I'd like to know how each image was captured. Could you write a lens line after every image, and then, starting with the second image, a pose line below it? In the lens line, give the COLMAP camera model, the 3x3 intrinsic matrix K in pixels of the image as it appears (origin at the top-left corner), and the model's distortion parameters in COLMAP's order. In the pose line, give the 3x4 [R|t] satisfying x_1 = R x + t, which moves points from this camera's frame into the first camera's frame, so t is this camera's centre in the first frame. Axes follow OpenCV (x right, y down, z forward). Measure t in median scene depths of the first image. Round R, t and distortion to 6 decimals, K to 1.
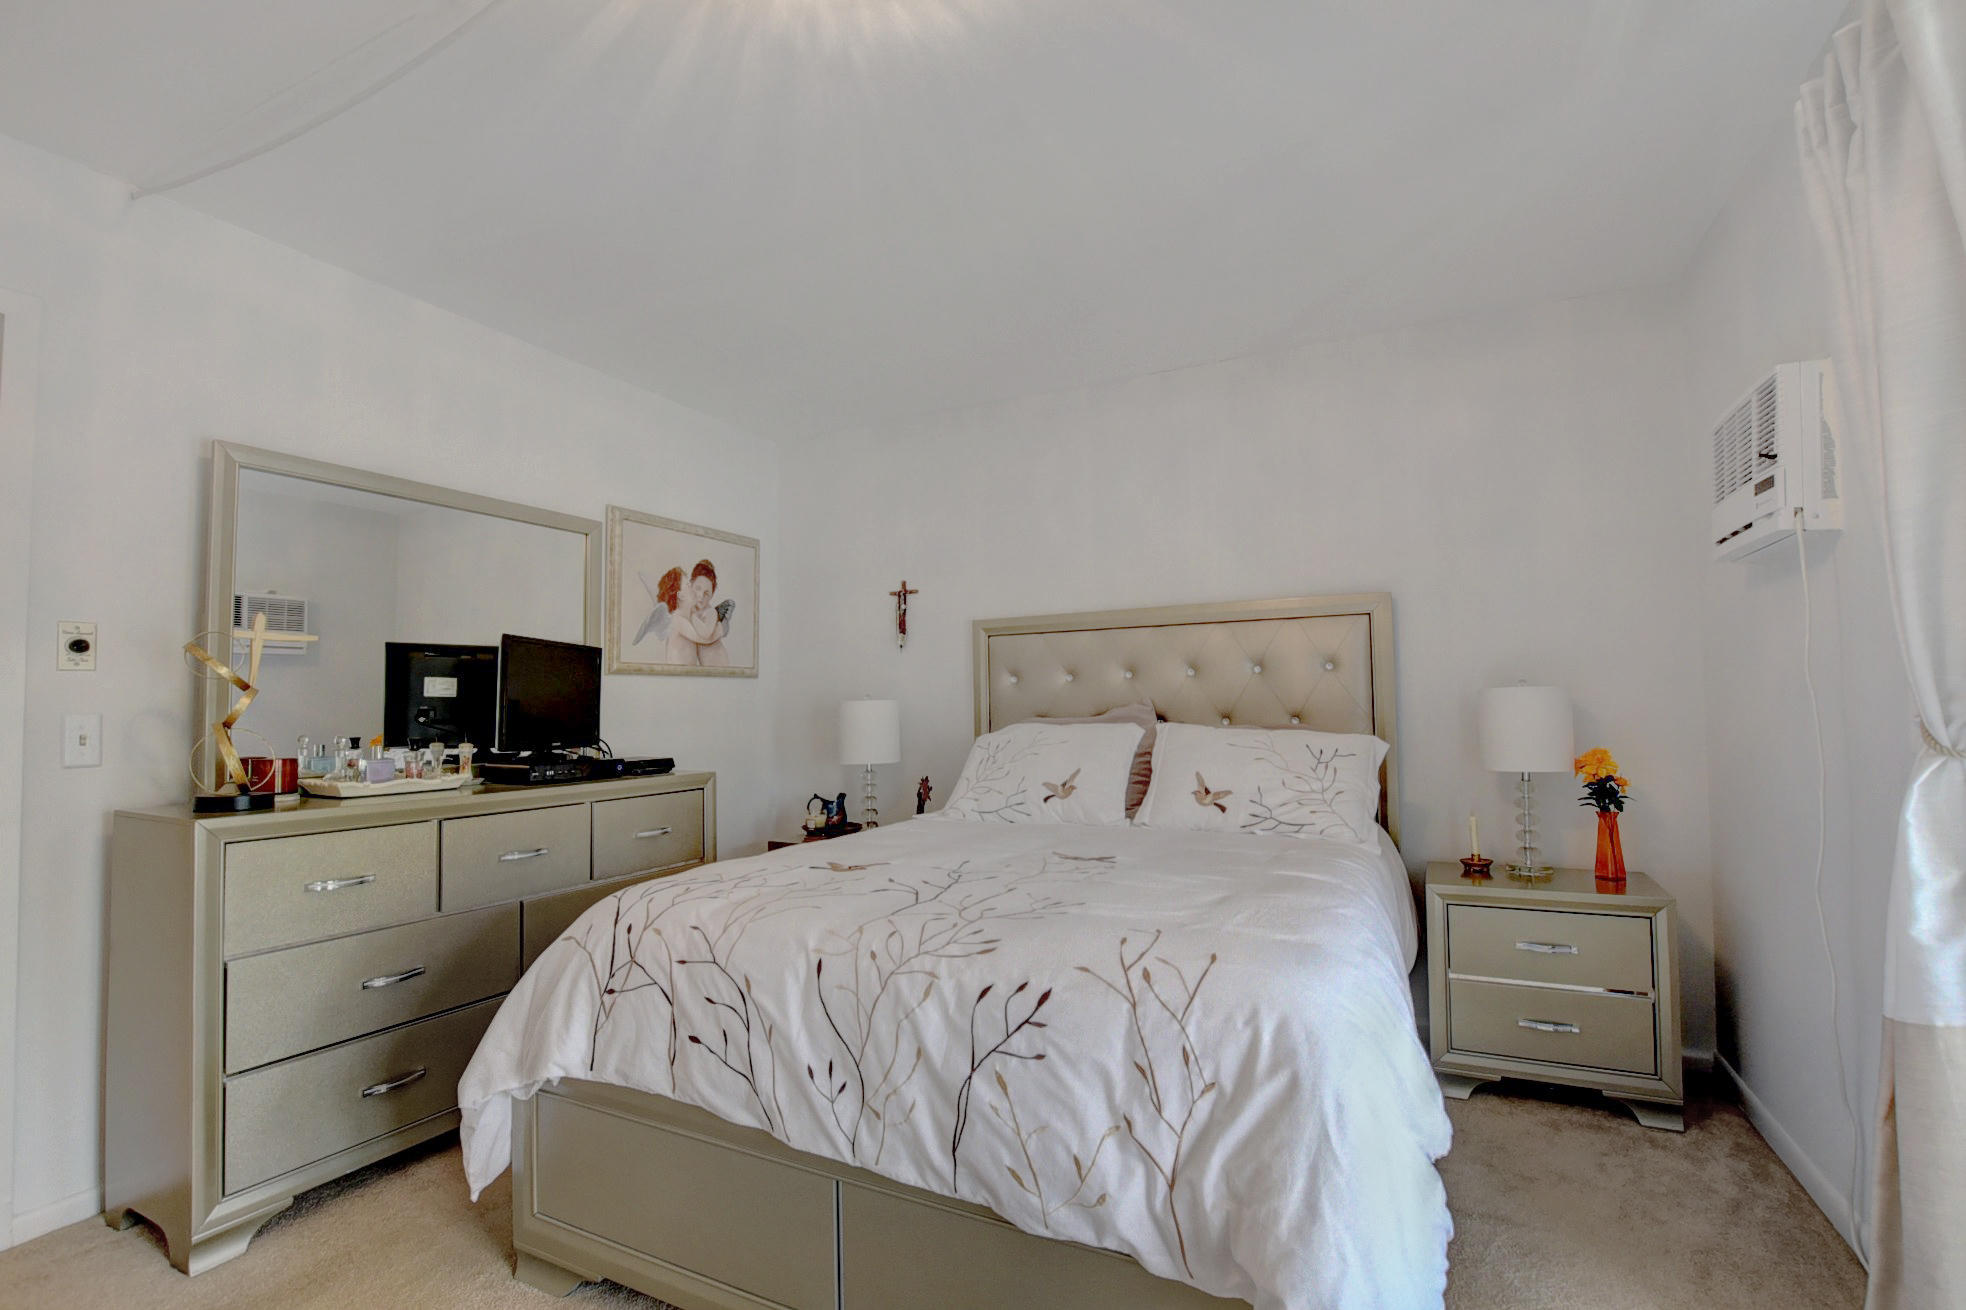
lens RADIAL K [[880.1, 0, 992.0], [0, 880.1, 669.4], [0, 0, 1]] dist [-0.034373, 0.000275]
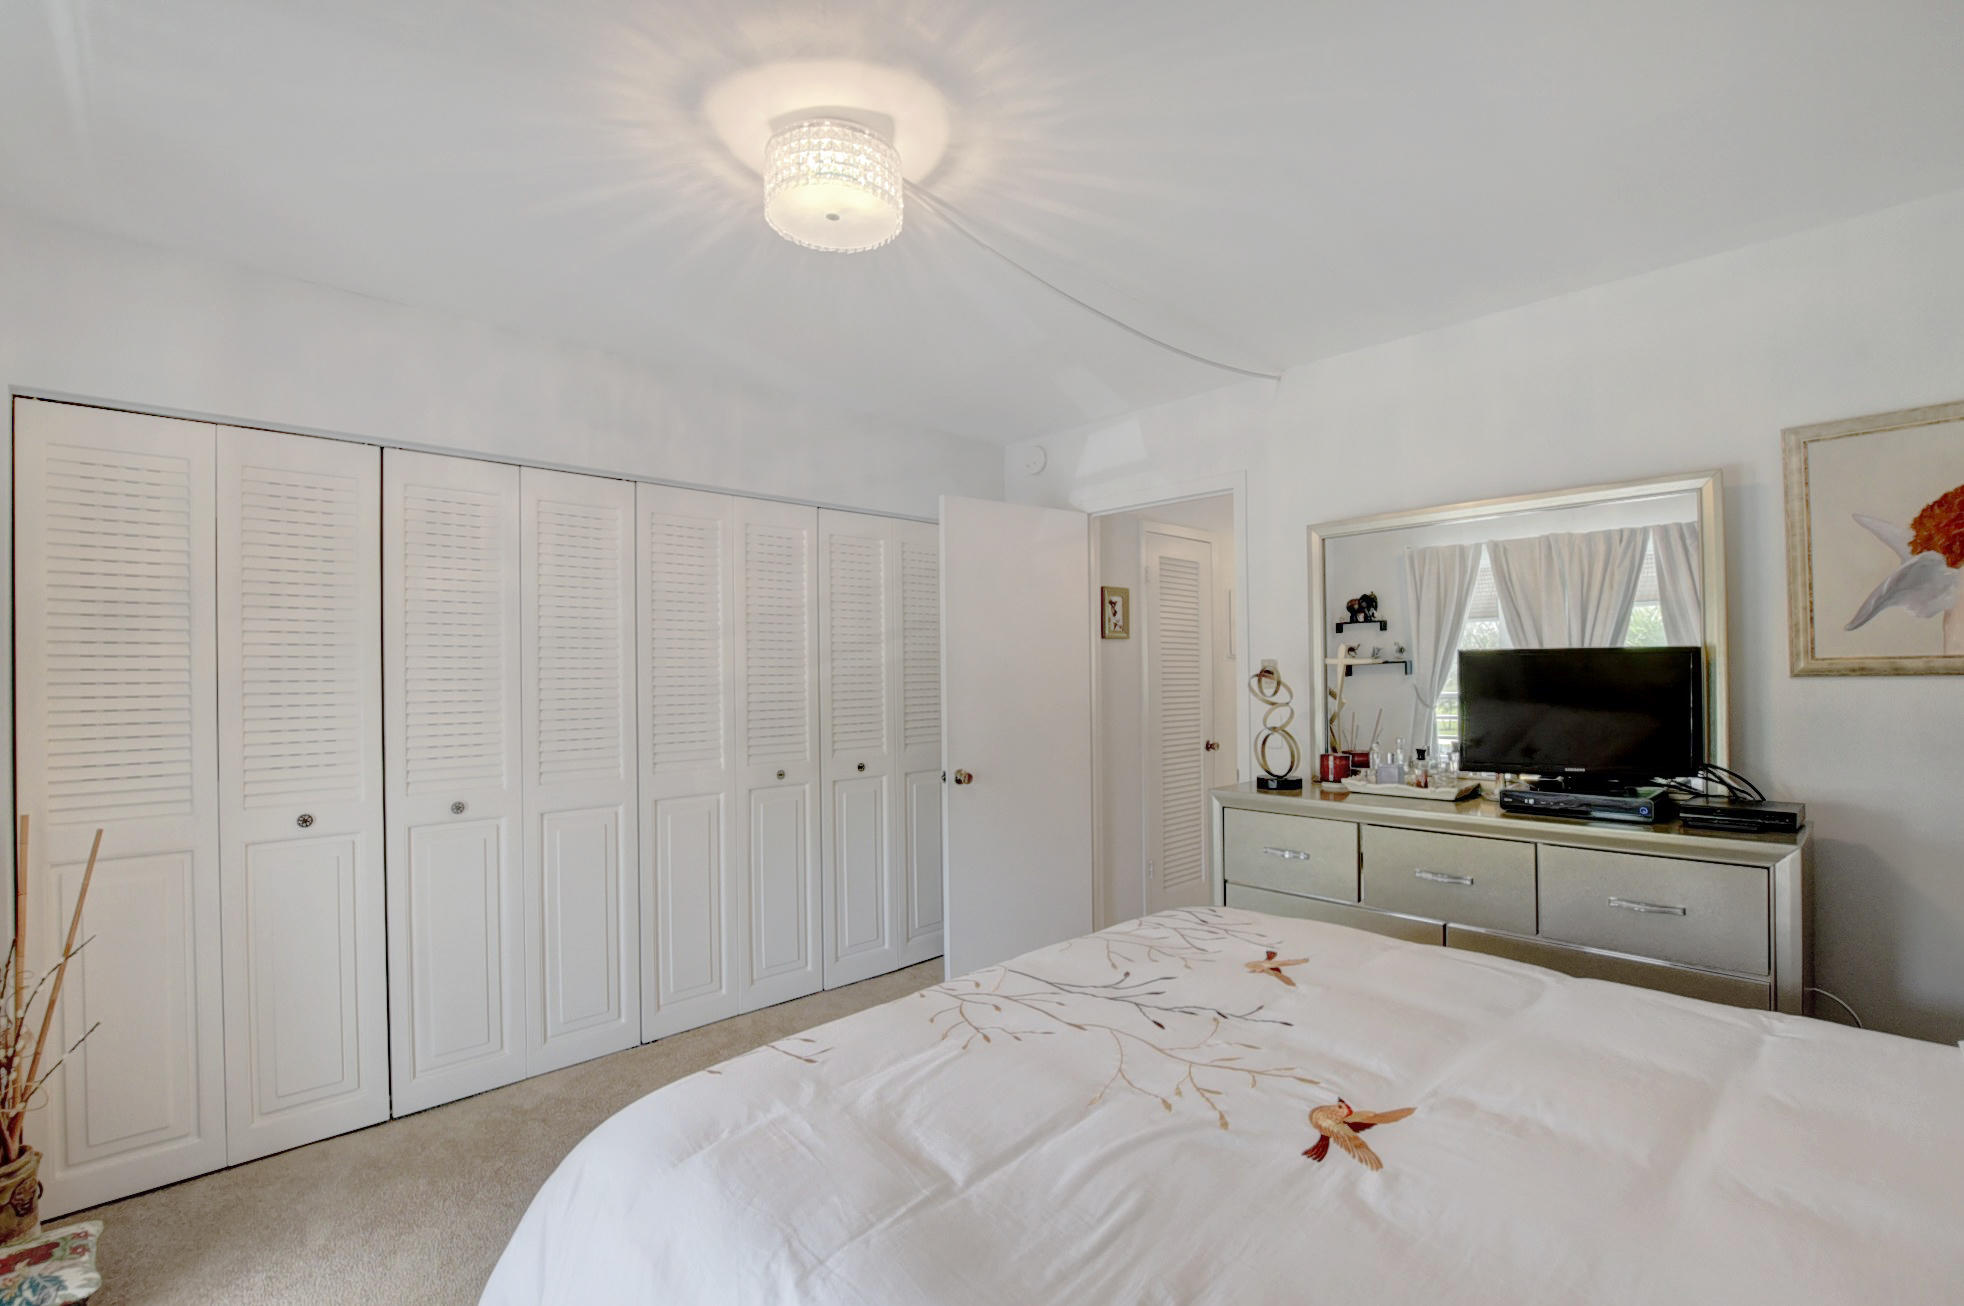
lens RADIAL K [[879.2, 0, 991.0], [0, 879.2, 667.4], [0, 0, 1]] dist [-0.034373, 0.000275]
pose [[-0.316447, 0.009260, -0.948565, 0.457698], [0.058726, 0.998226, -0.009847, -0.038776], [0.946790, -0.058822, -0.316430, 0.732407]]
